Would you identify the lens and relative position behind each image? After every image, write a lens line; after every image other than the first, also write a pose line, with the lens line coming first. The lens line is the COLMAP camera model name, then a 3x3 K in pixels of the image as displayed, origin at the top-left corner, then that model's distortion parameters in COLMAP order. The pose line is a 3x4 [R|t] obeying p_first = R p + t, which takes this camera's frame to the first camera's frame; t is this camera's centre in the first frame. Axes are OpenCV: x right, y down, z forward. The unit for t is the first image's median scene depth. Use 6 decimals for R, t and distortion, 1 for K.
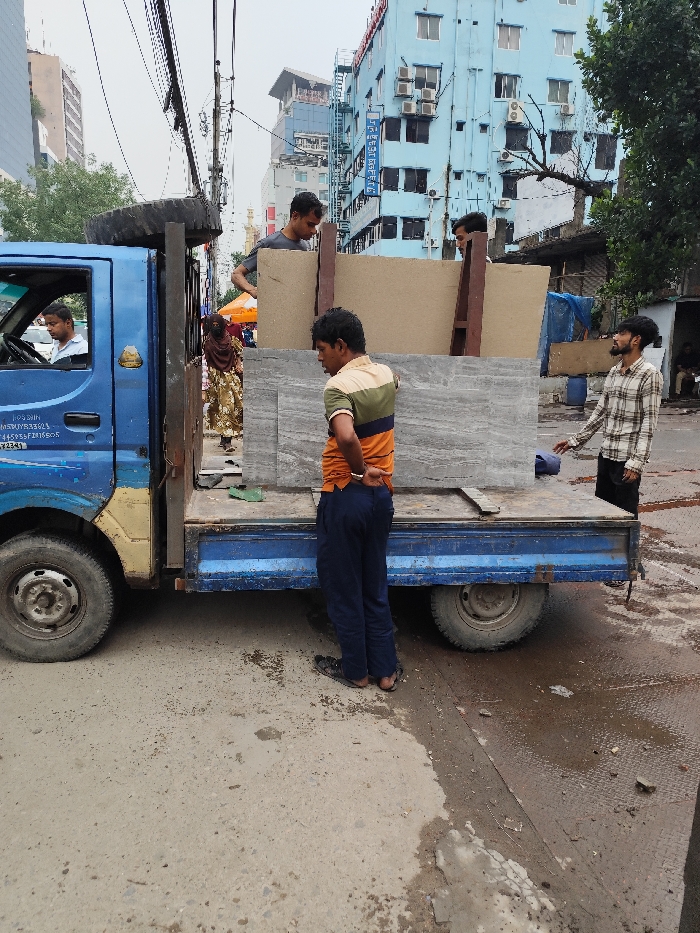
lens RADIAL K [[699.0, 0, 350.0], [0, 699.0, 466.5], [0, 0, 1]] dist [0.036281, -0.008672]
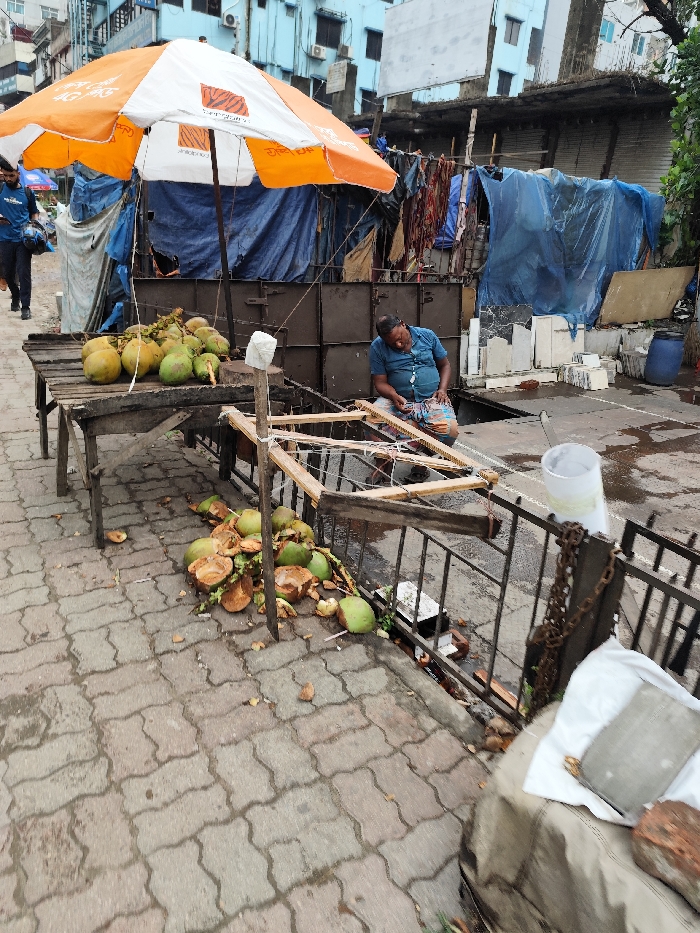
lens RADIAL K [[699.0, 0, 350.0], [0, 699.0, 466.5], [0, 0, 1]] dist [0.036281, -0.008672]
pose [[0.936926, -0.037290, 0.347533, -0.043958], [-0.017913, 0.987863, 0.154290, -0.036044], [-0.349068, -0.150784, 0.924887, 0.182463]]
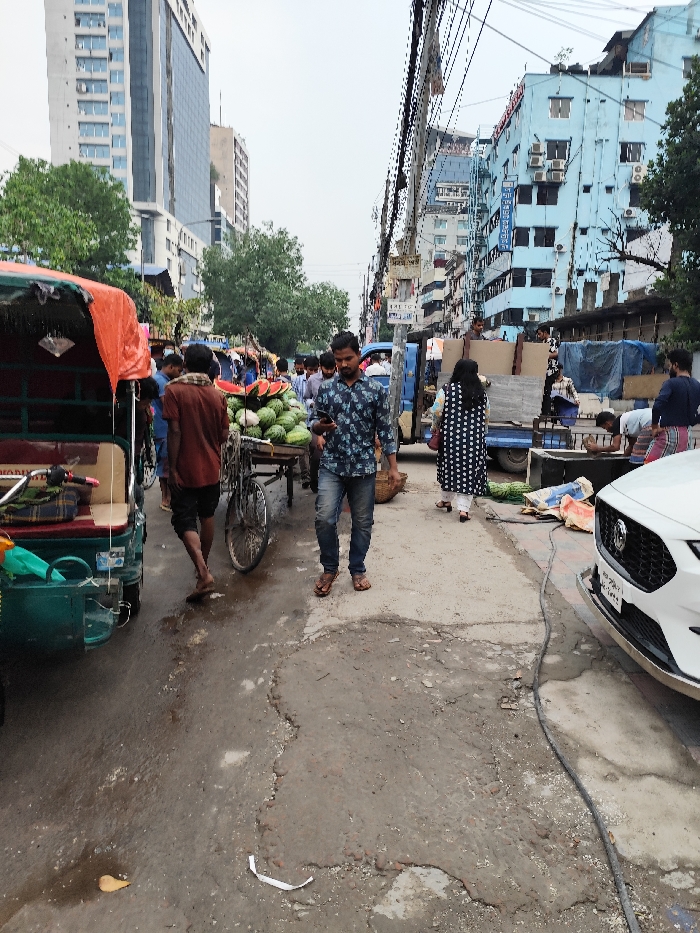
lens RADIAL K [[699.0, 0, 350.0], [0, 699.0, 466.5], [0, 0, 1]] dist [0.036281, -0.008672]
pose [[0.982817, 0.035308, -0.181173, 0.002914], [-0.044117, 0.998020, -0.044822, 0.031725], [0.179232, 0.052044, 0.982429, -0.163026]]
